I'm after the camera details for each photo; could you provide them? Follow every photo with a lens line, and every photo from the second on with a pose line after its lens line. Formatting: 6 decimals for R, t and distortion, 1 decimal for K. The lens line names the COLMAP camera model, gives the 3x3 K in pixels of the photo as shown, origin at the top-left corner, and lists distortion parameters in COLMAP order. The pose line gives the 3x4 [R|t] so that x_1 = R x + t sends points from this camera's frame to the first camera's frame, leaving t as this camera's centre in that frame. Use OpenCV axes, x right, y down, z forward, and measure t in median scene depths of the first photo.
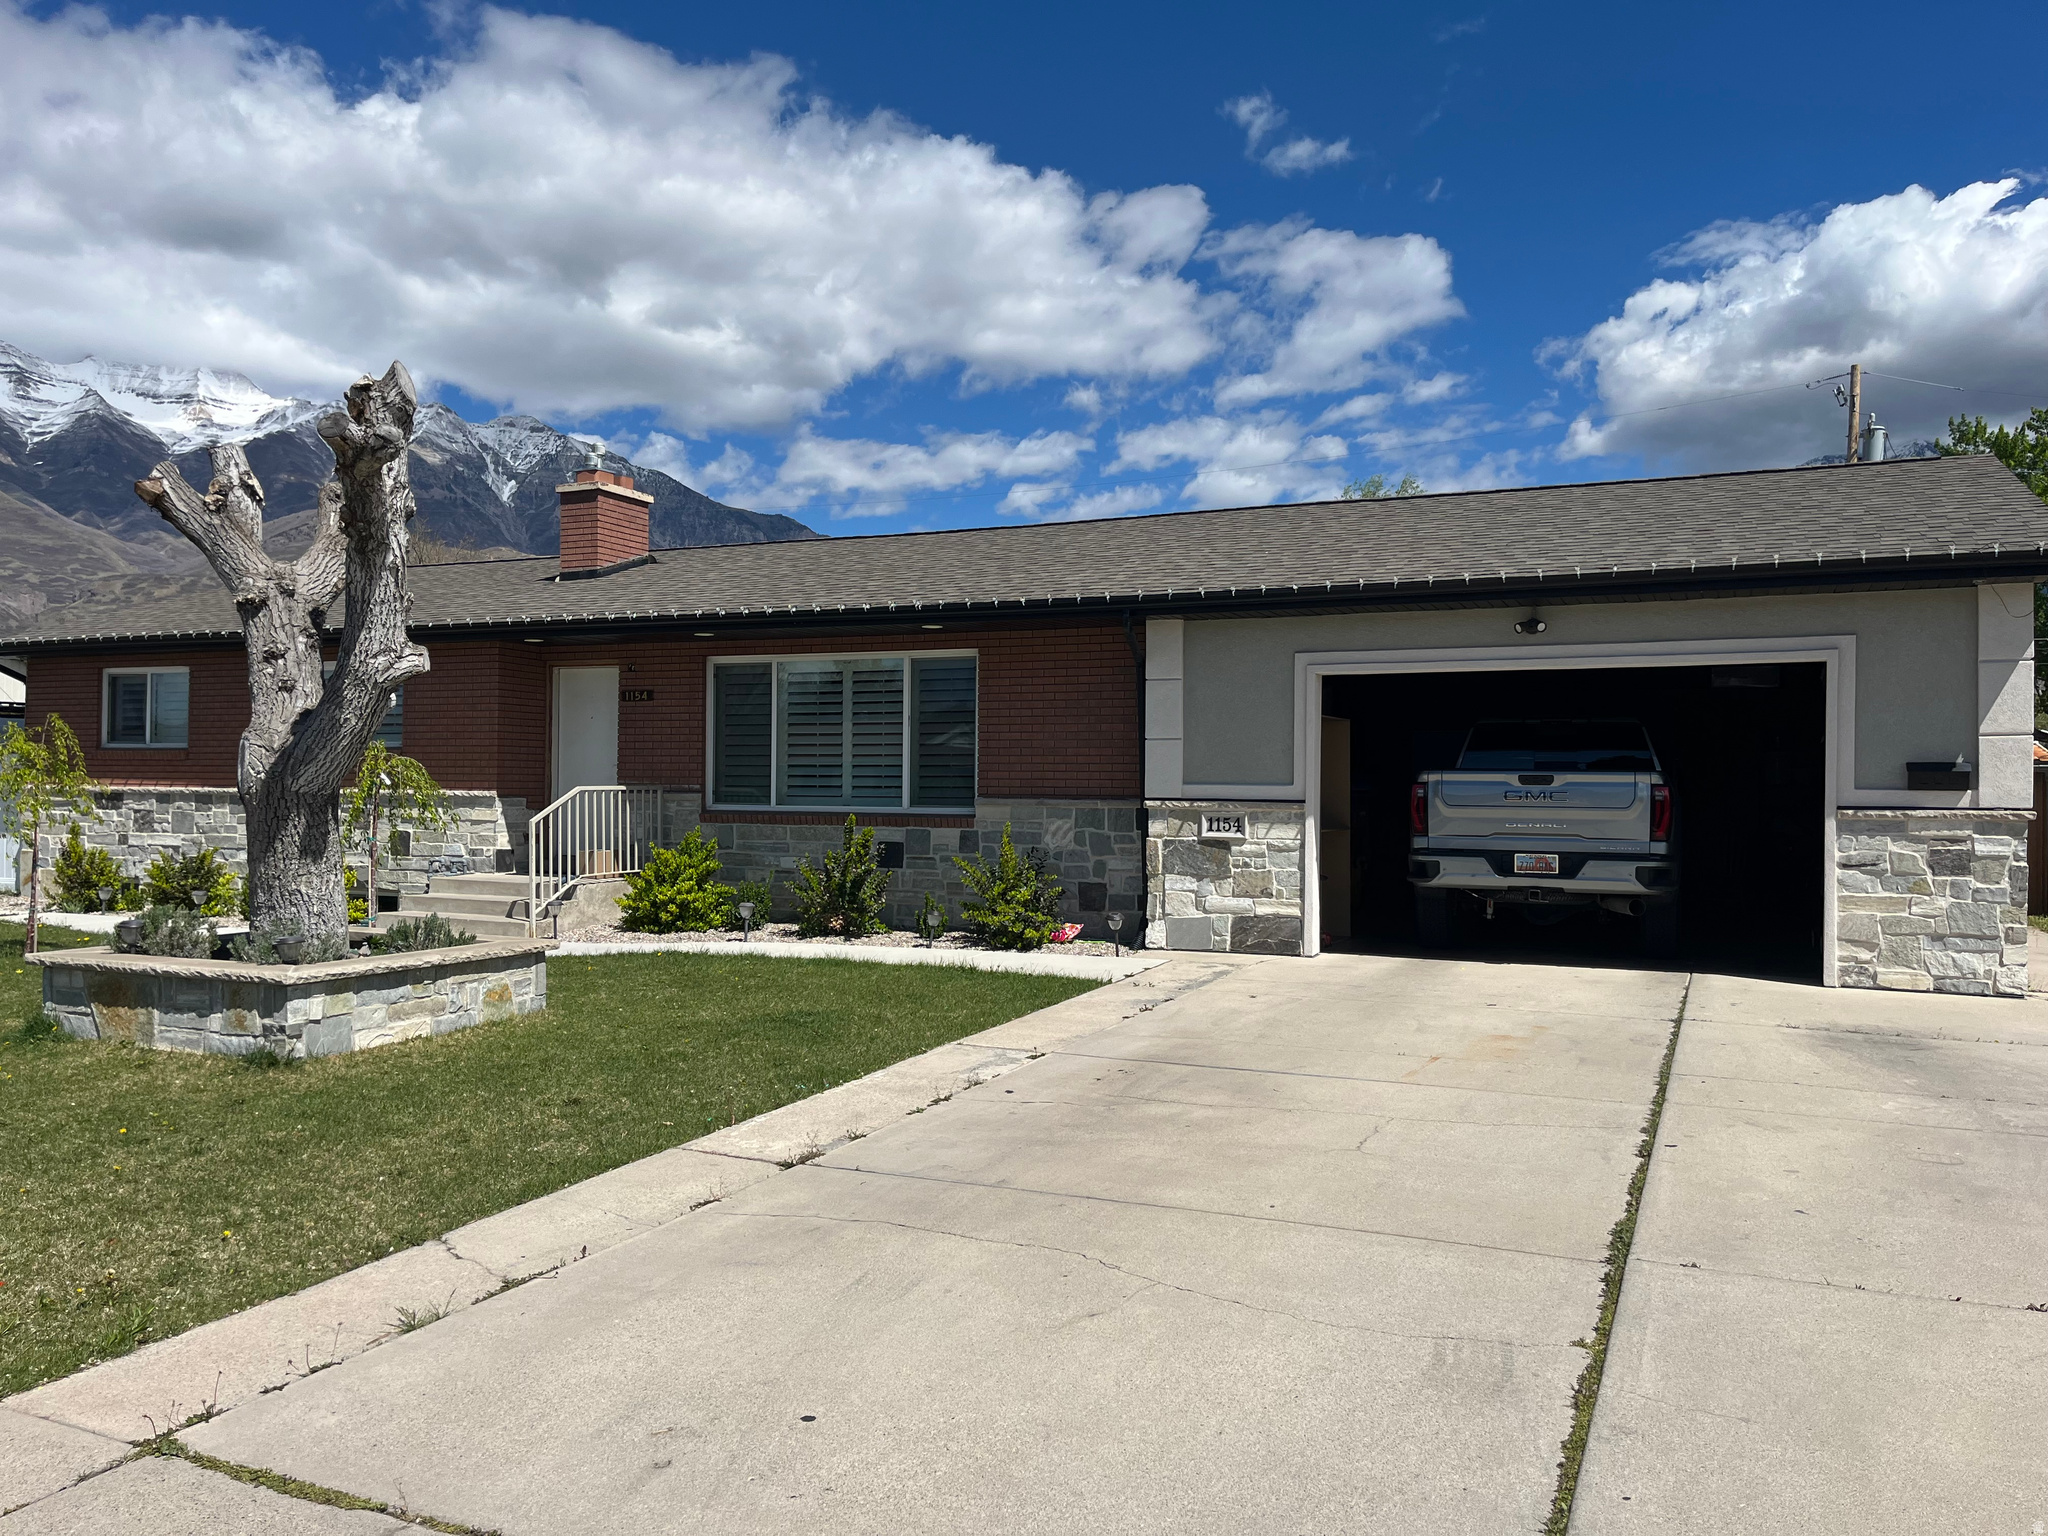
lens RADIAL K [[1538.4, 0, 1023.0], [0, 1538.4, 770.4], [0, 0, 1]] dist [0.058863, -0.094013]
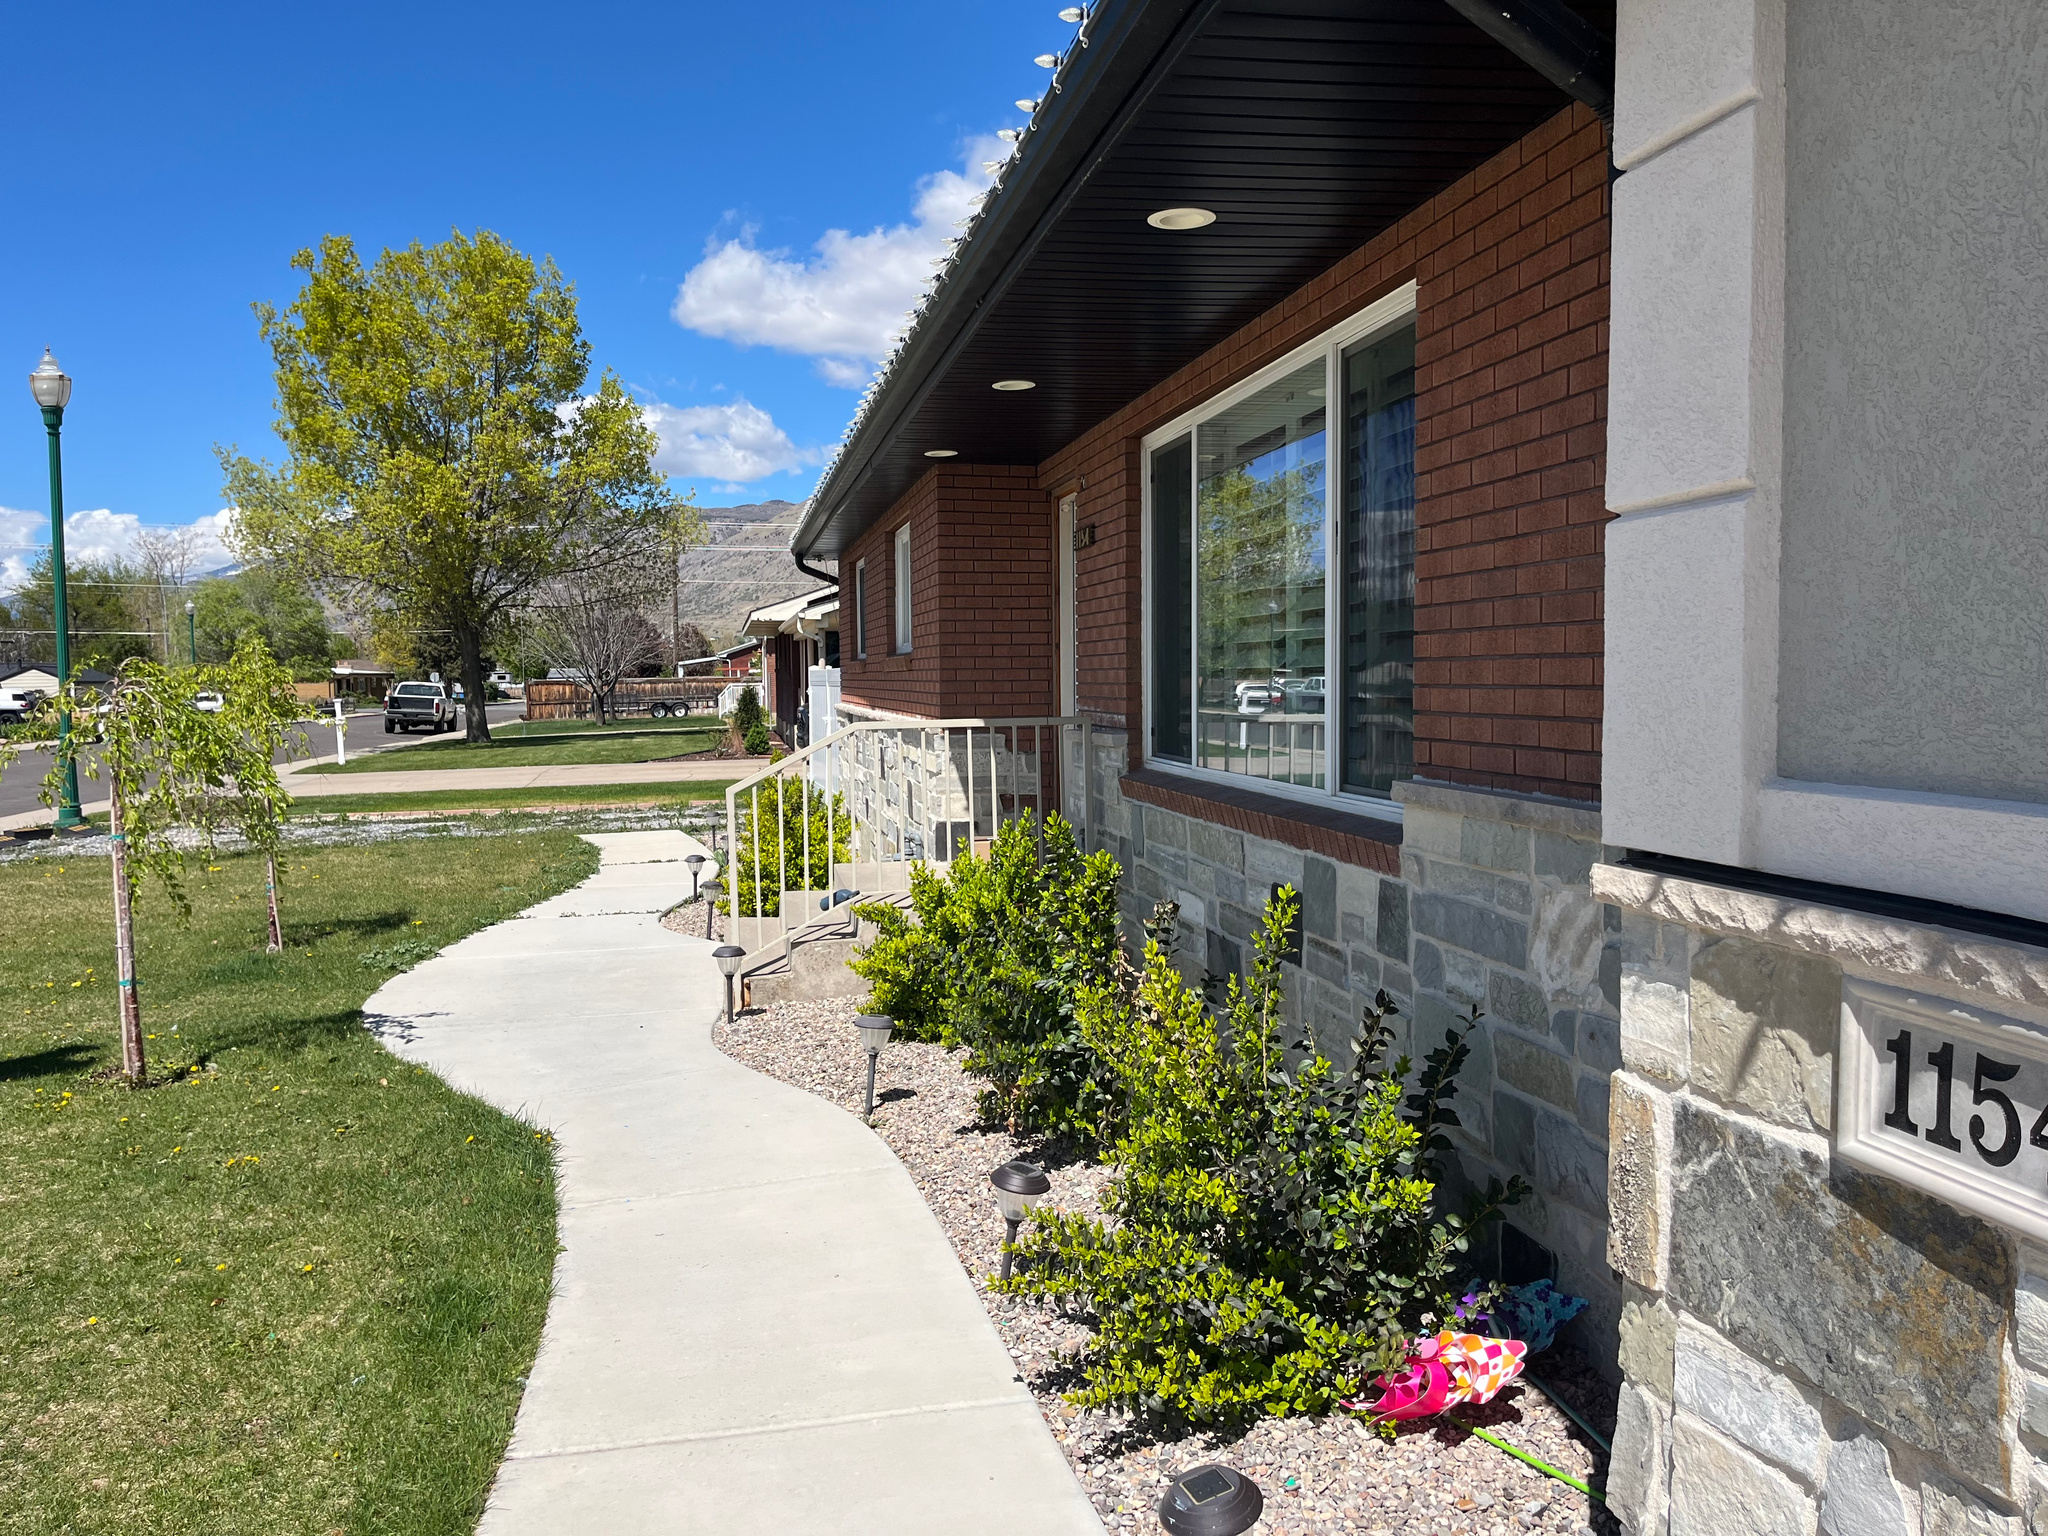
lens RADIAL K [[1538.4, 0, 1021.9], [0, 1538.4, 767.1], [0, 0, 1]] dist [0.058863, -0.094013]
pose [[0.581323, 0.036142, -0.812870, 0.186161], [0.018026, 0.998196, 0.057274, -0.002665], [0.813473, -0.047948, 0.579623, 0.845228]]
